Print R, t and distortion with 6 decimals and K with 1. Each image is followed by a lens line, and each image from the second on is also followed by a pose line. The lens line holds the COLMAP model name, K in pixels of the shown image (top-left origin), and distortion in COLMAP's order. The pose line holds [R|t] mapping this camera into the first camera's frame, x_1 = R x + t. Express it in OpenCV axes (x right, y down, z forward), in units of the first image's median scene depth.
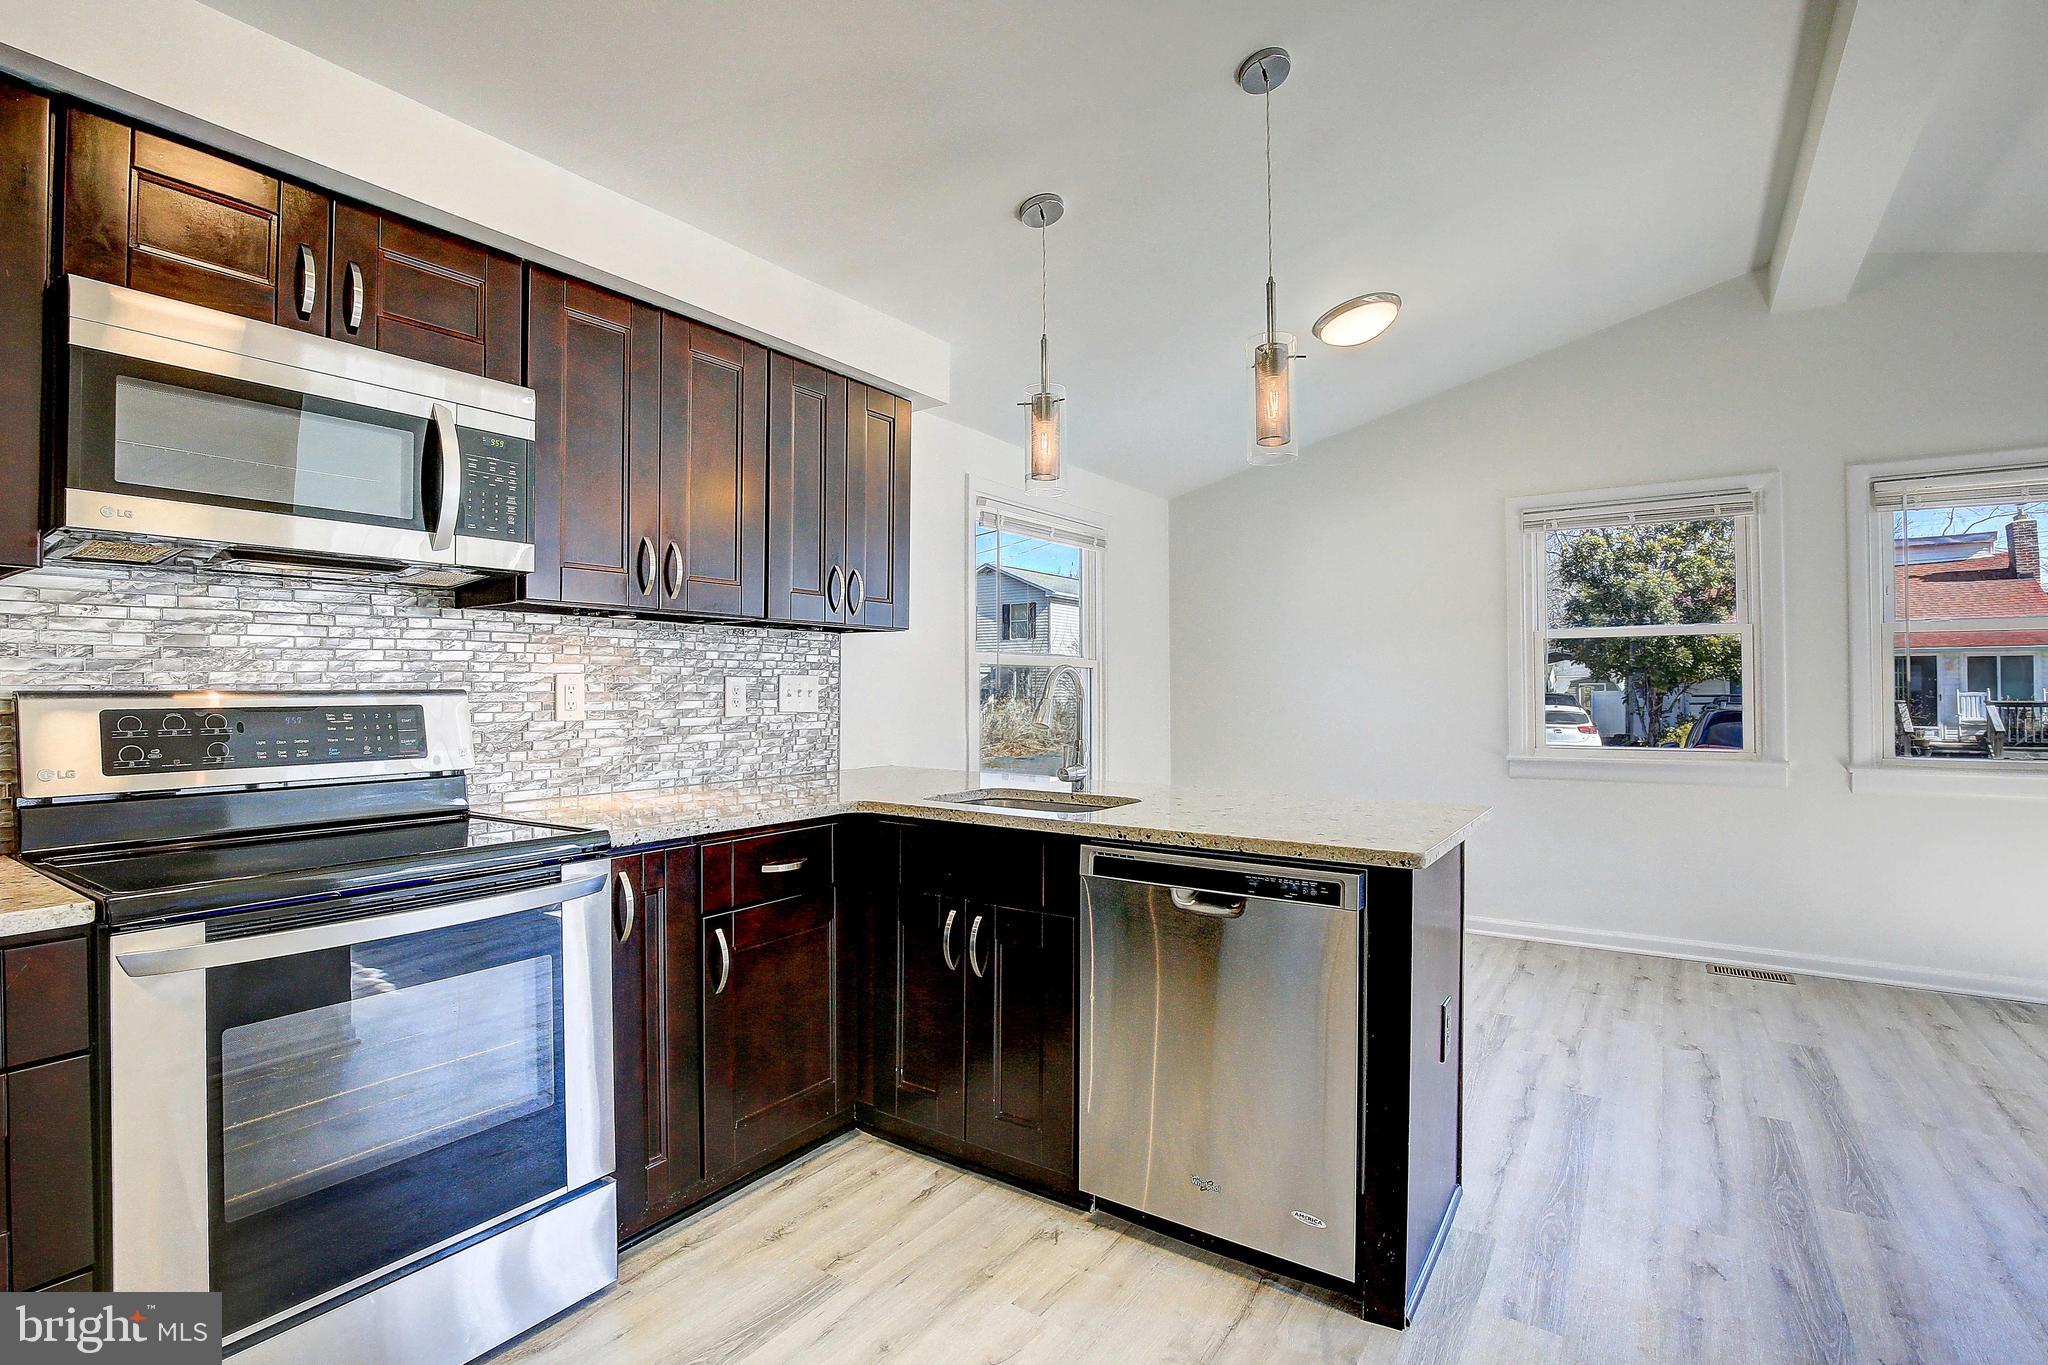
lens RADIAL K [[966.9, 0, 1005.5], [0, 966.9, 686.2], [0, 0, 1]] dist [-0.037934, 0.005495]
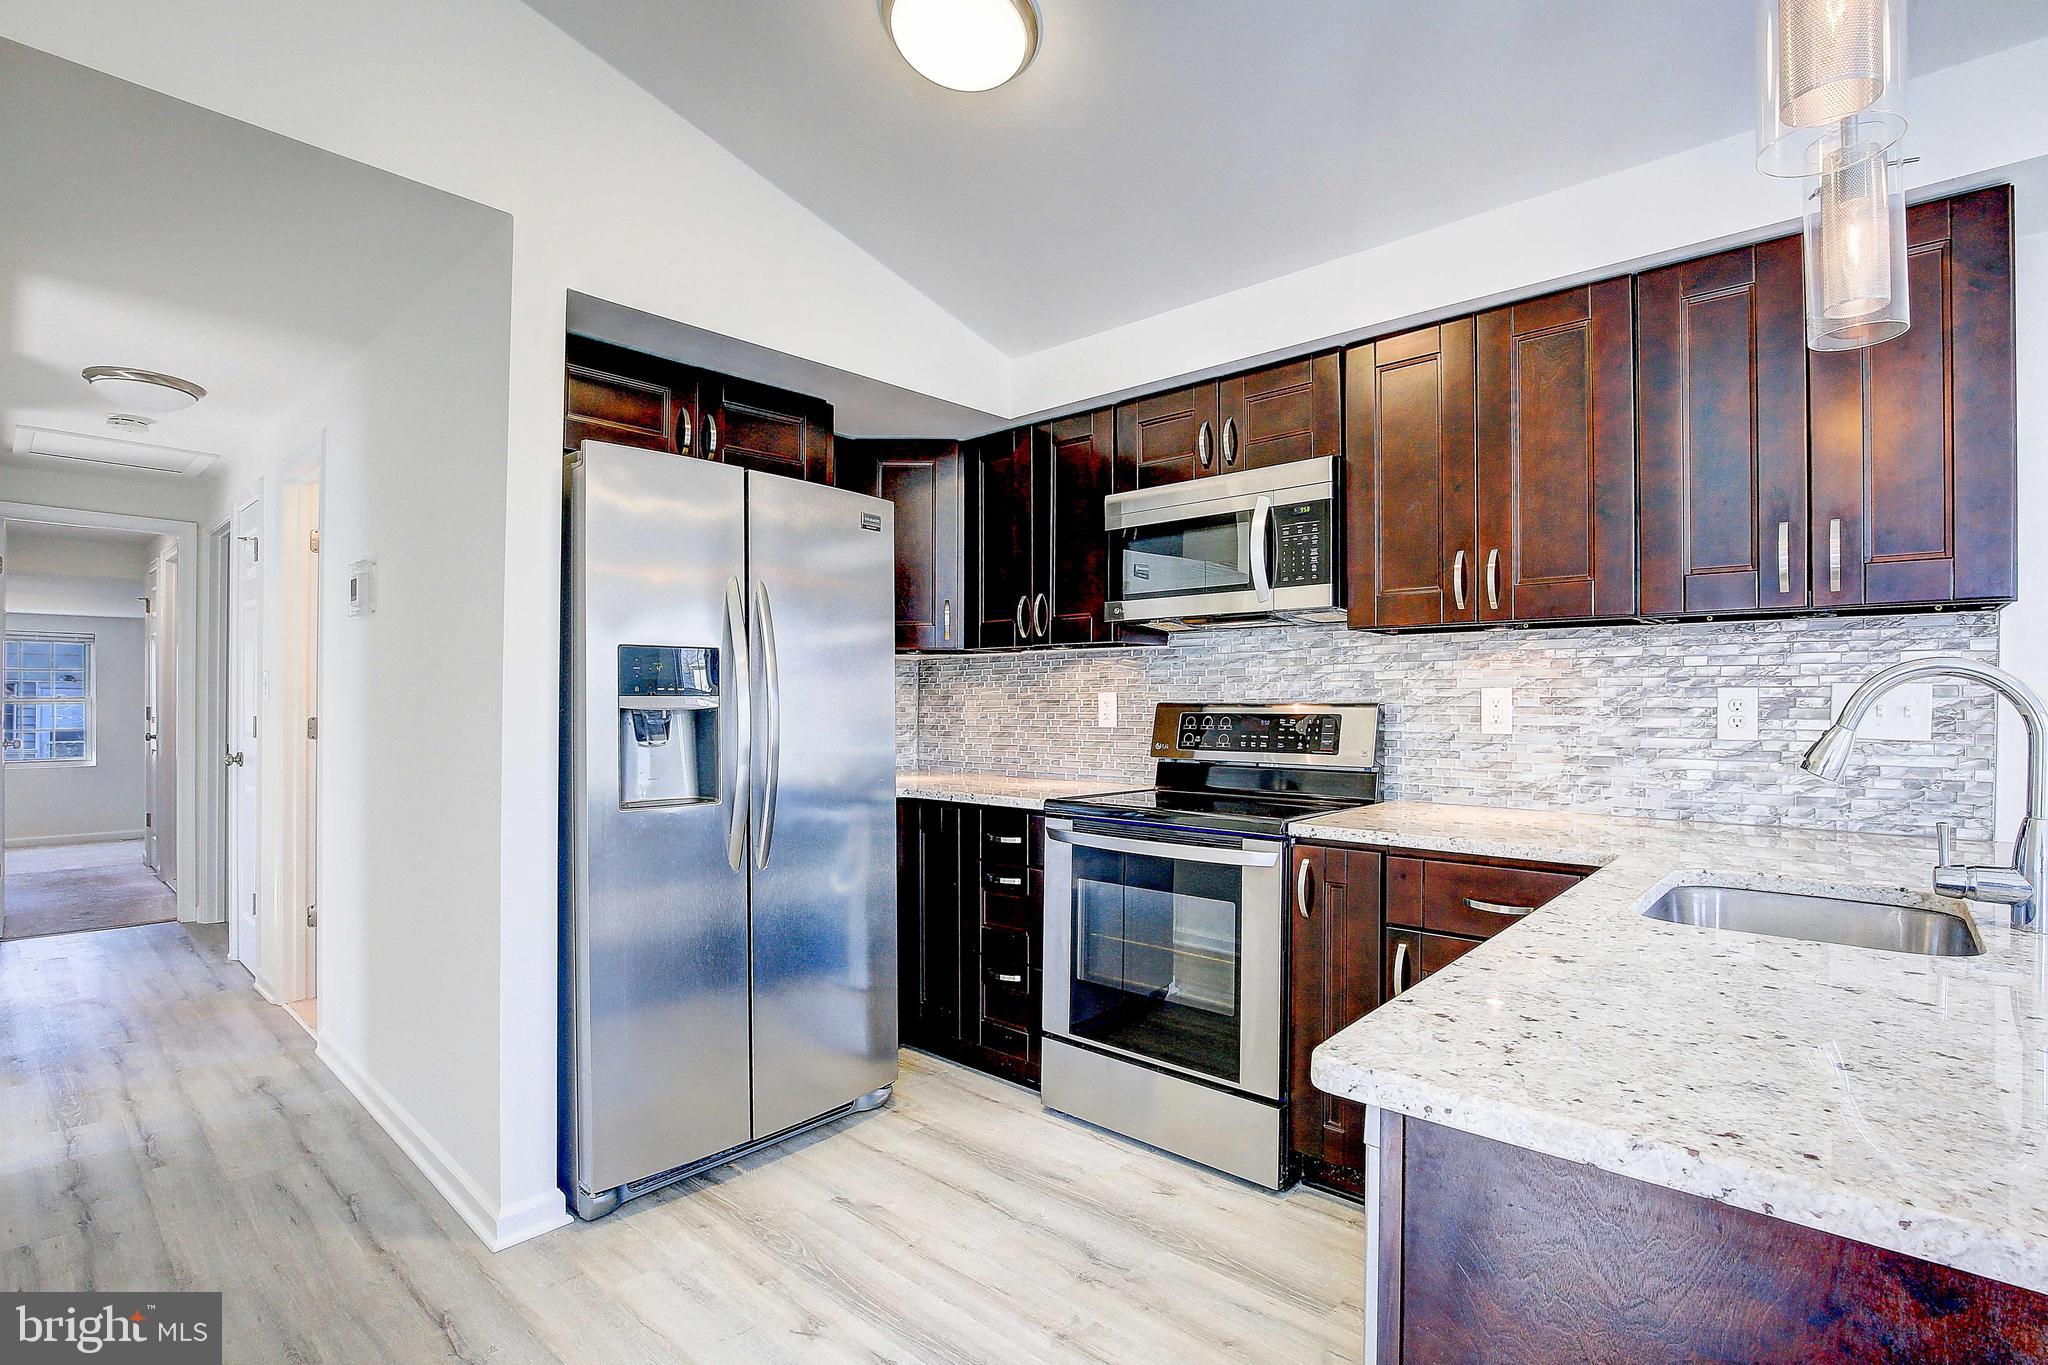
lens RADIAL K [[966.9, 0, 1034.1], [0, 966.9, 709.1], [0, 0, 1]] dist [-0.037934, 0.005495]
pose [[-0.112447, 0.009185, -0.993615, 0.592253], [-0.000705, 0.999956, 0.009323, 0.000400], [0.993658, 0.001749, -0.112435, 0.590066]]
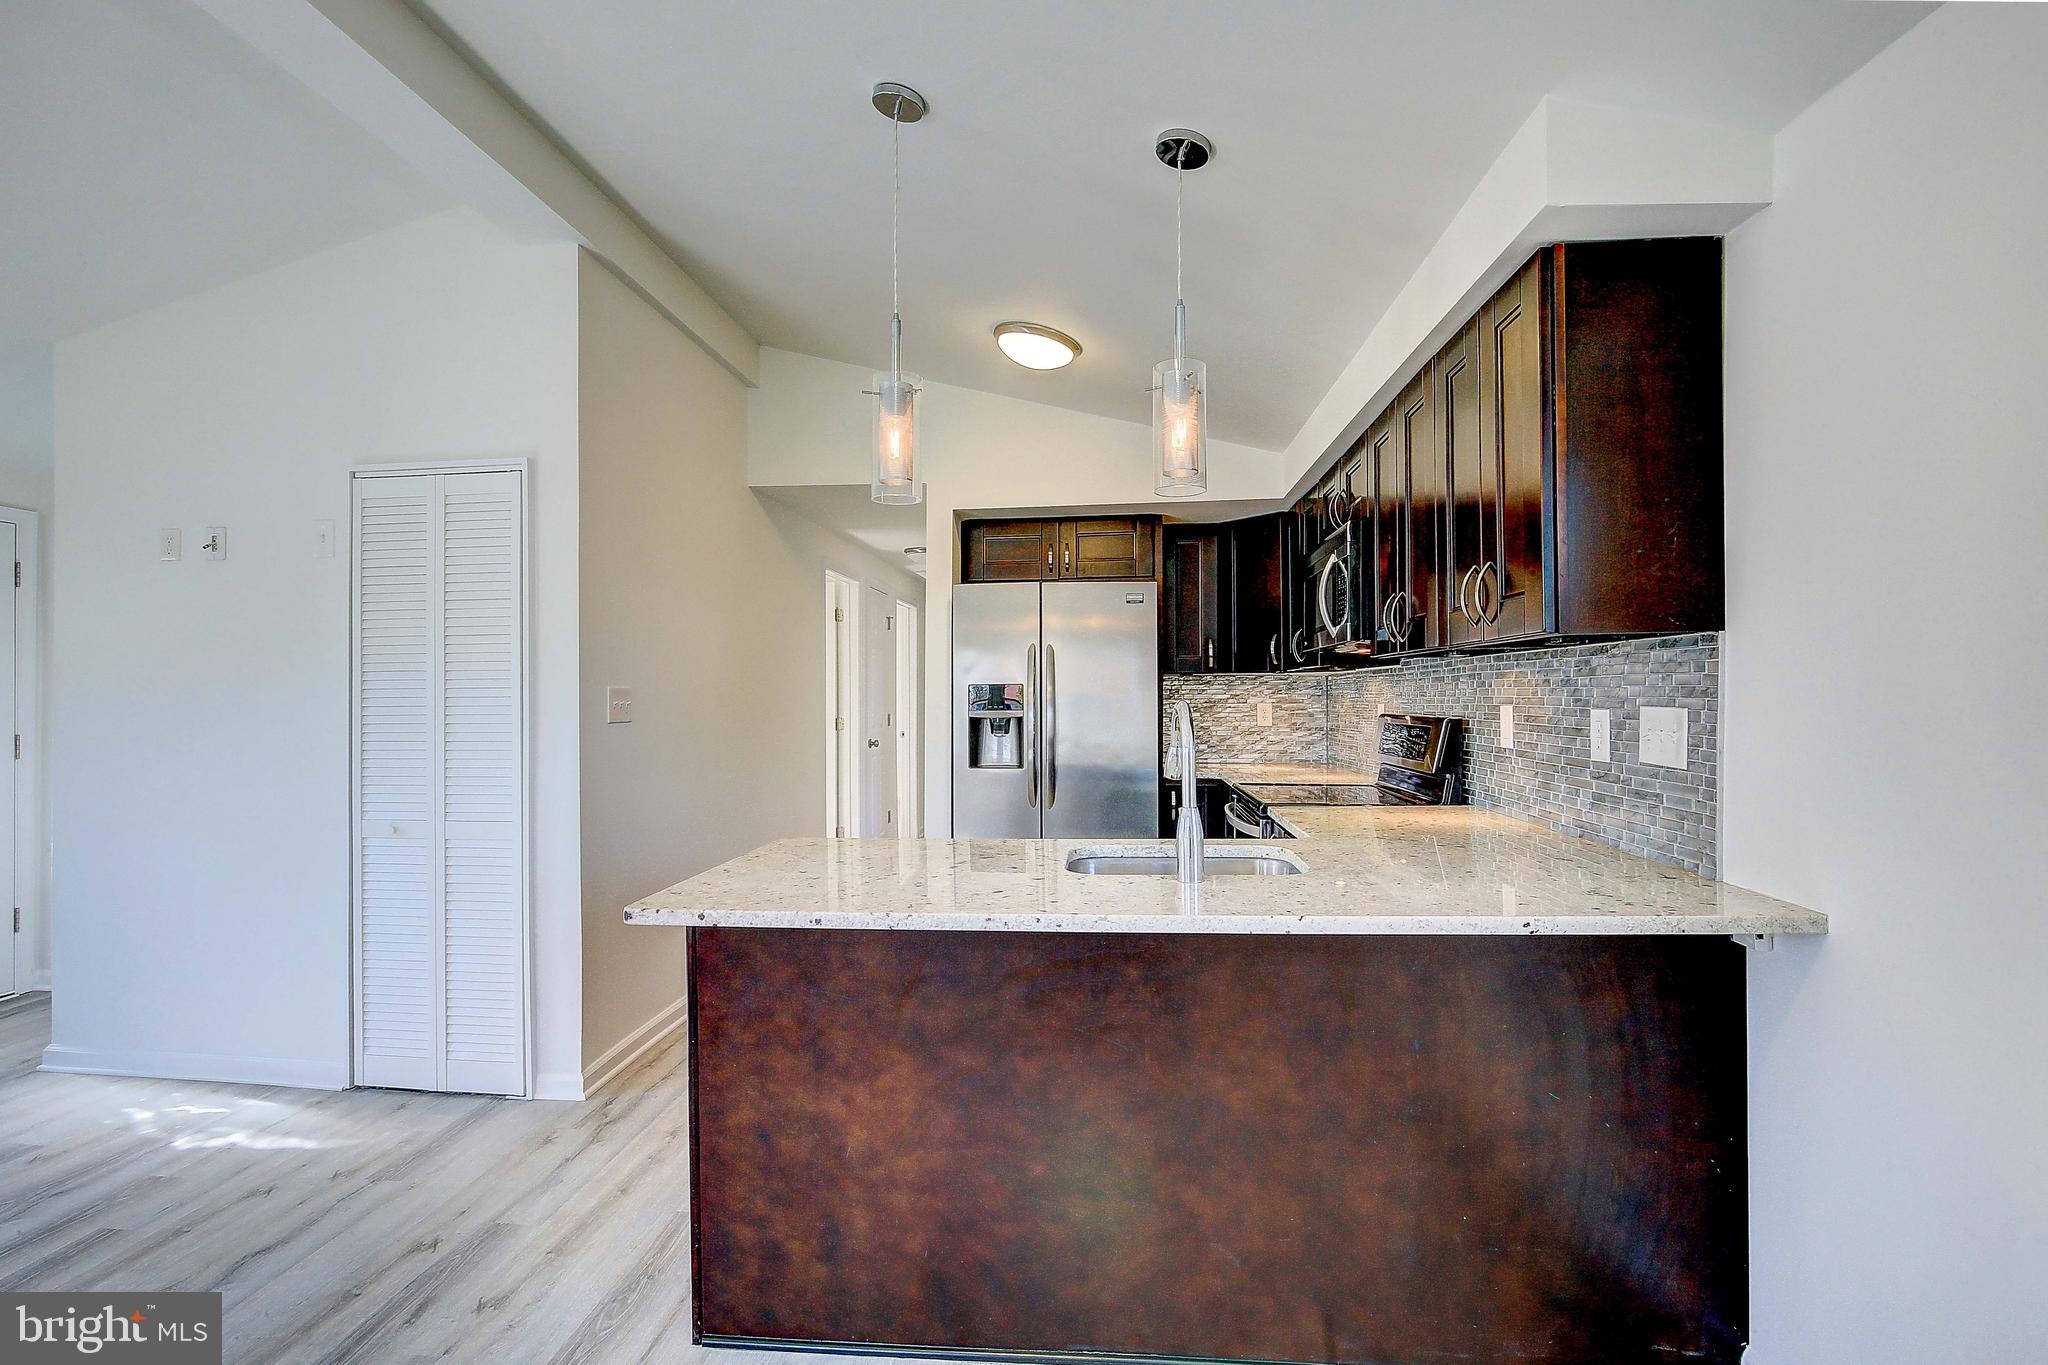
lens RADIAL K [[966.9, 0, 1027.9], [0, 966.9, 674.7], [0, 0, 1]] dist [-0.037934, 0.005495]
pose [[-0.865004, -0.004651, -0.501744, 0.551842], [0.007491, 0.999726, -0.022183, -0.026286], [0.501709, -0.022947, -0.864732, 1.595128]]
